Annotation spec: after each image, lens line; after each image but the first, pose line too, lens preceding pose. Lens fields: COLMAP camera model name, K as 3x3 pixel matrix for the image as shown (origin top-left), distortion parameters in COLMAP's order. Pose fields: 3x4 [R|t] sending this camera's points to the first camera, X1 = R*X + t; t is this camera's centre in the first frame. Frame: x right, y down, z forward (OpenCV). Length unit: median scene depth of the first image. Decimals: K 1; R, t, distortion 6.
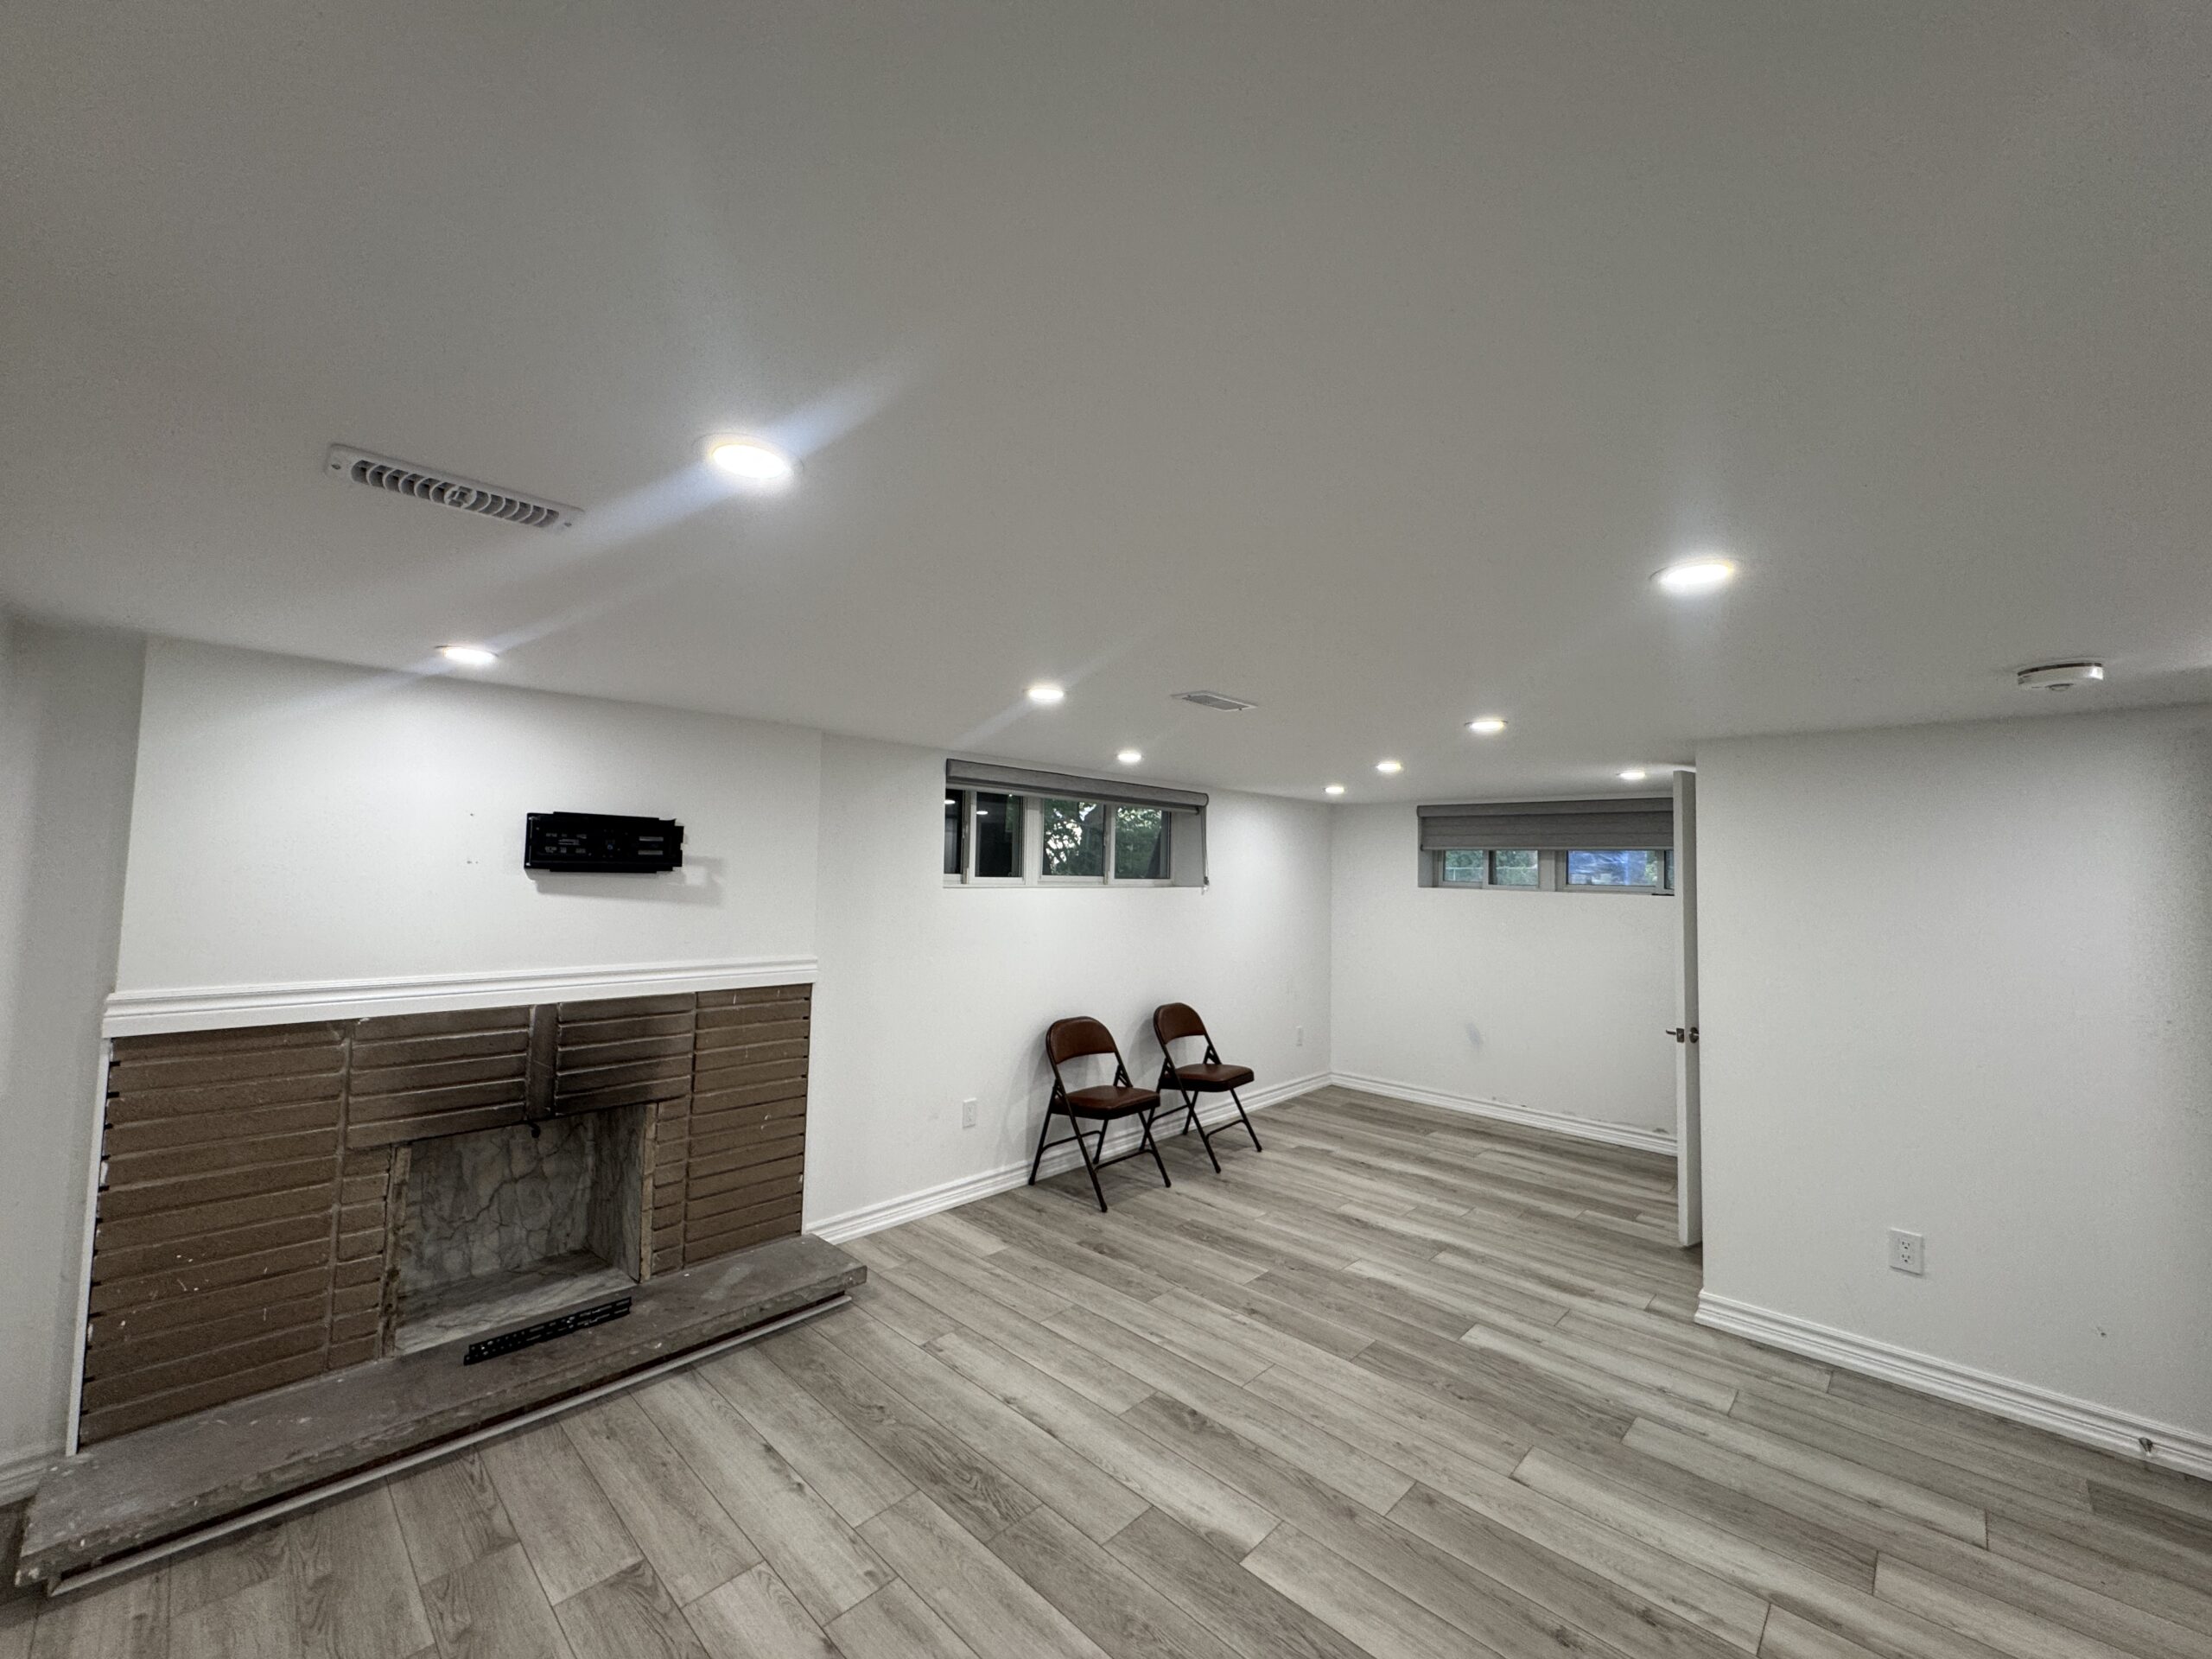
lens RADIAL K [[882.7, 0, 1104.9], [0, 882.7, 826.0], [0, 0, 1]] dist [-0.001609, 0.000534]
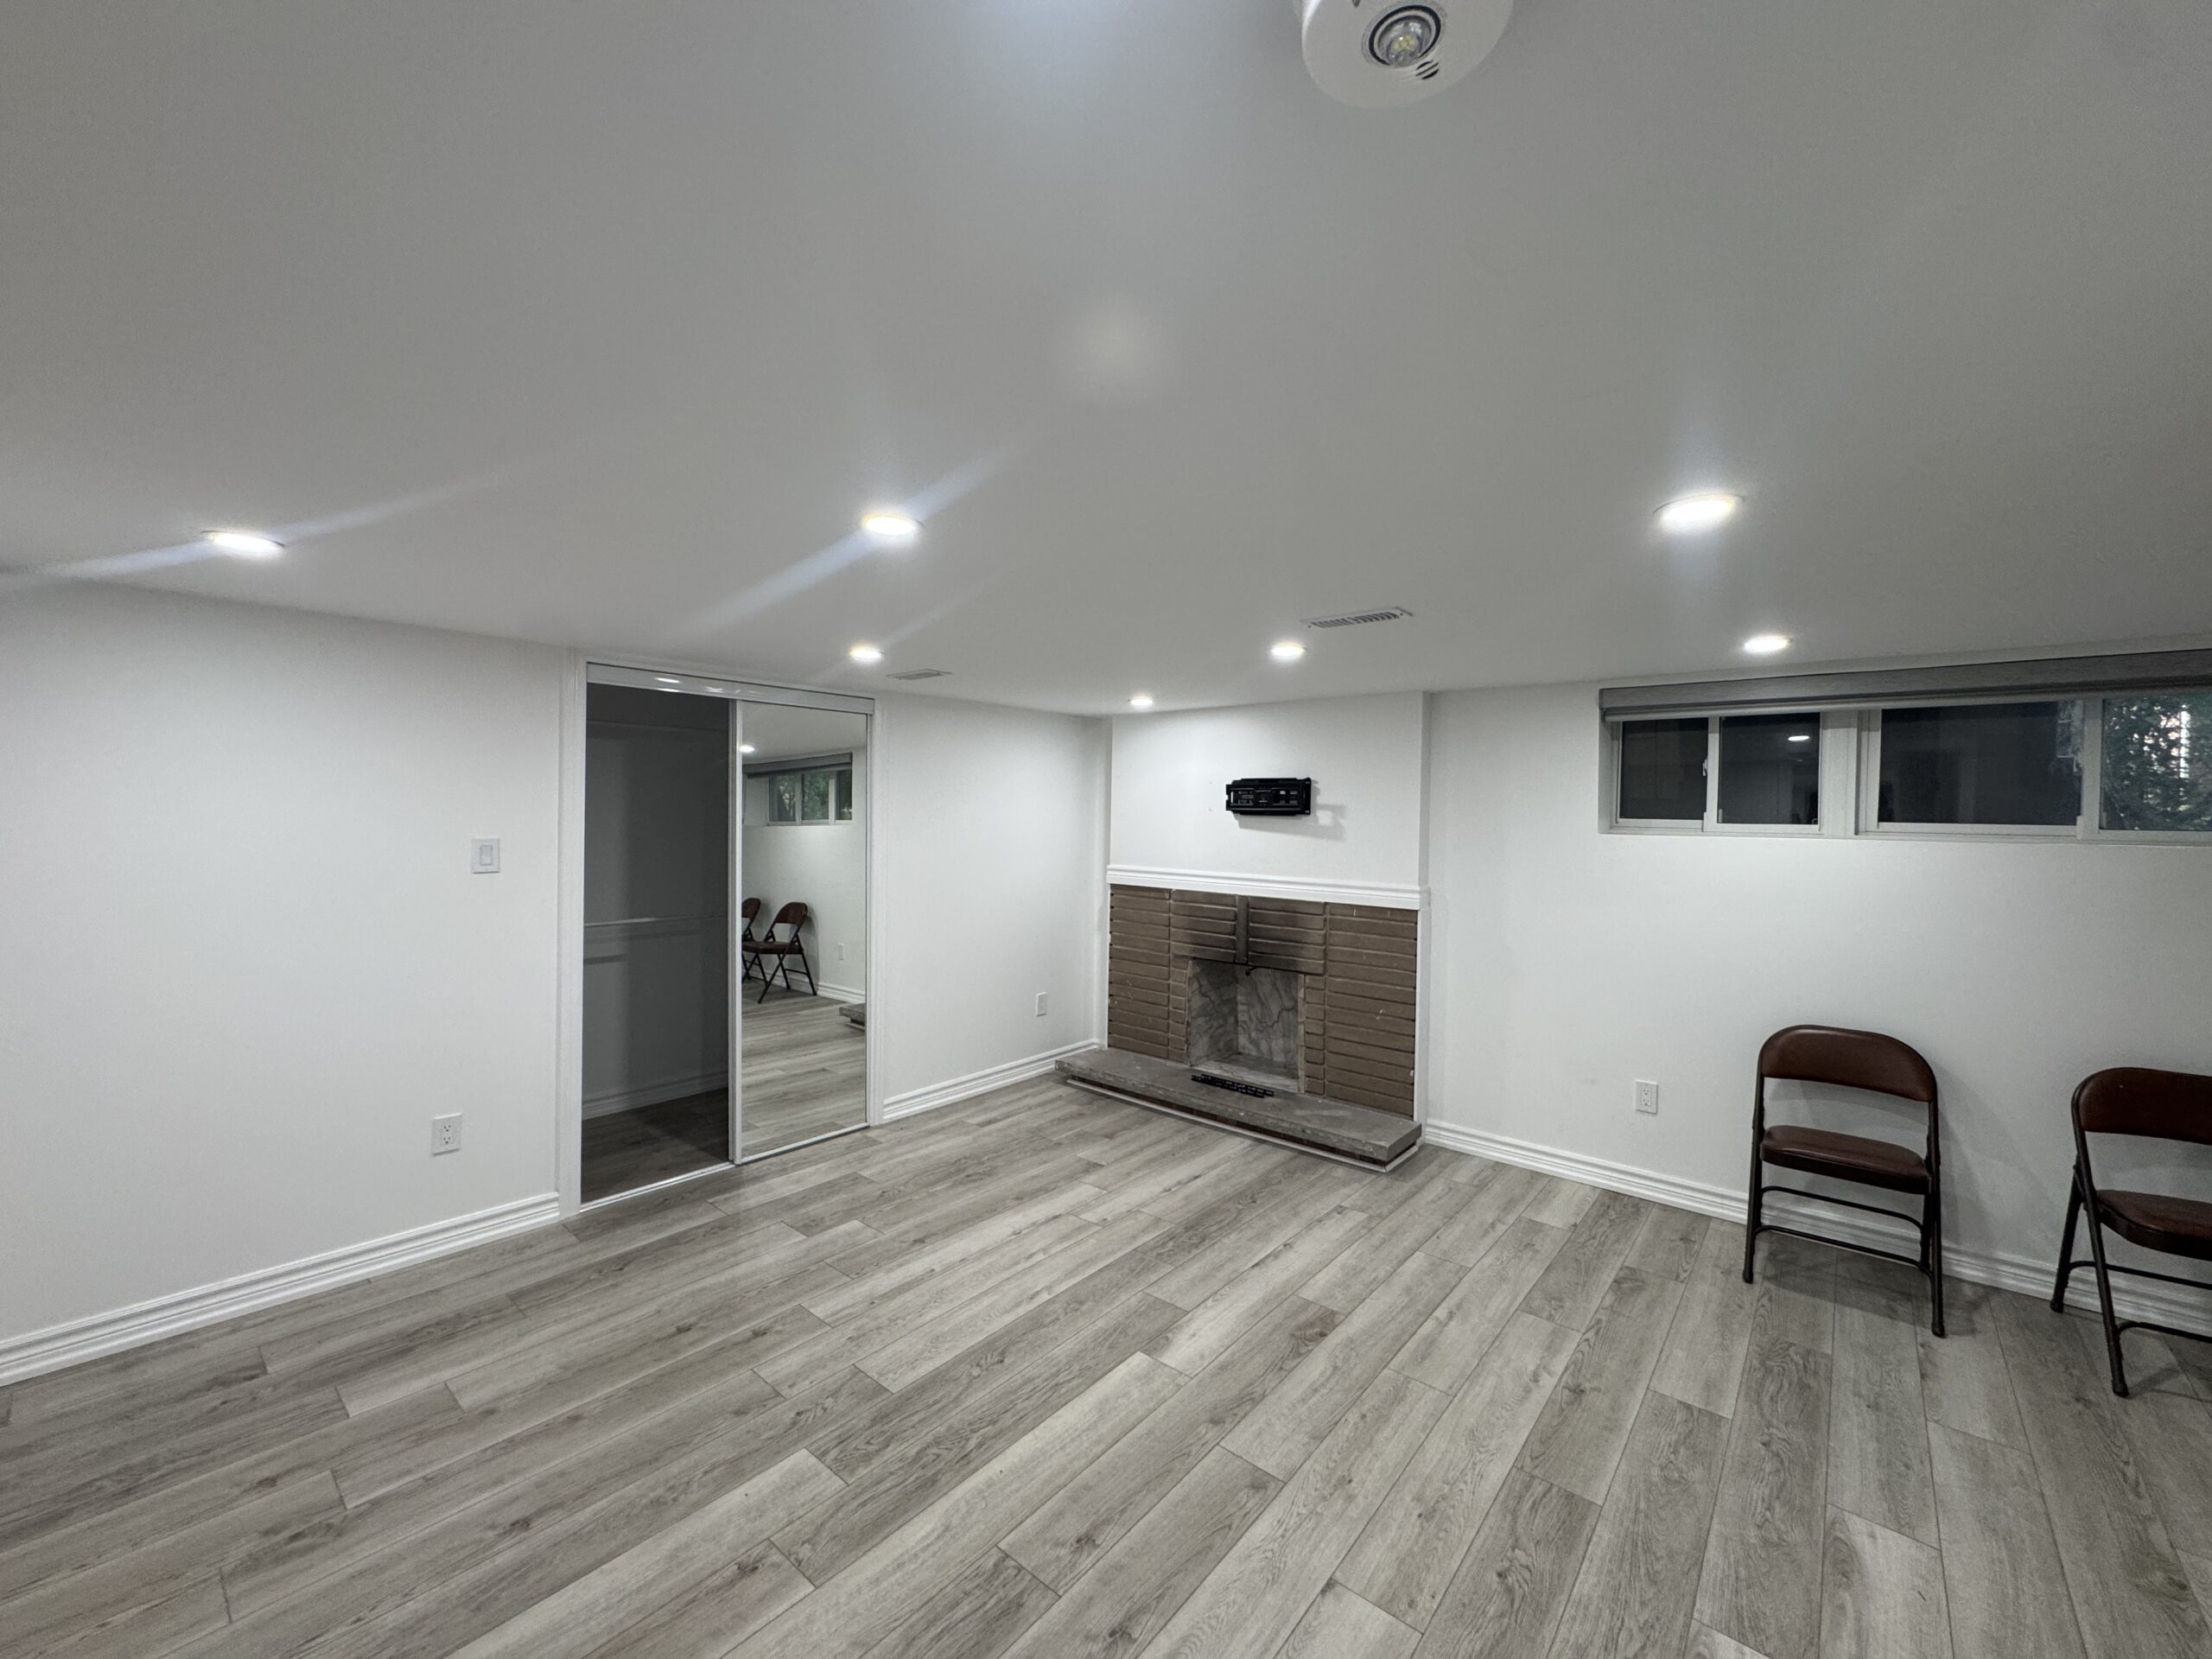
lens RADIAL K [[882.7, 0, 1104.8], [0, 882.7, 827.6], [0, 0, 1]] dist [-0.001609, 0.000534]
pose [[0.063609, -0.002363, -0.997972, 0.976461], [0.037196, 0.999308, 0.000005, 0.064356], [0.997281, -0.037121, 0.063653, 0.627602]]
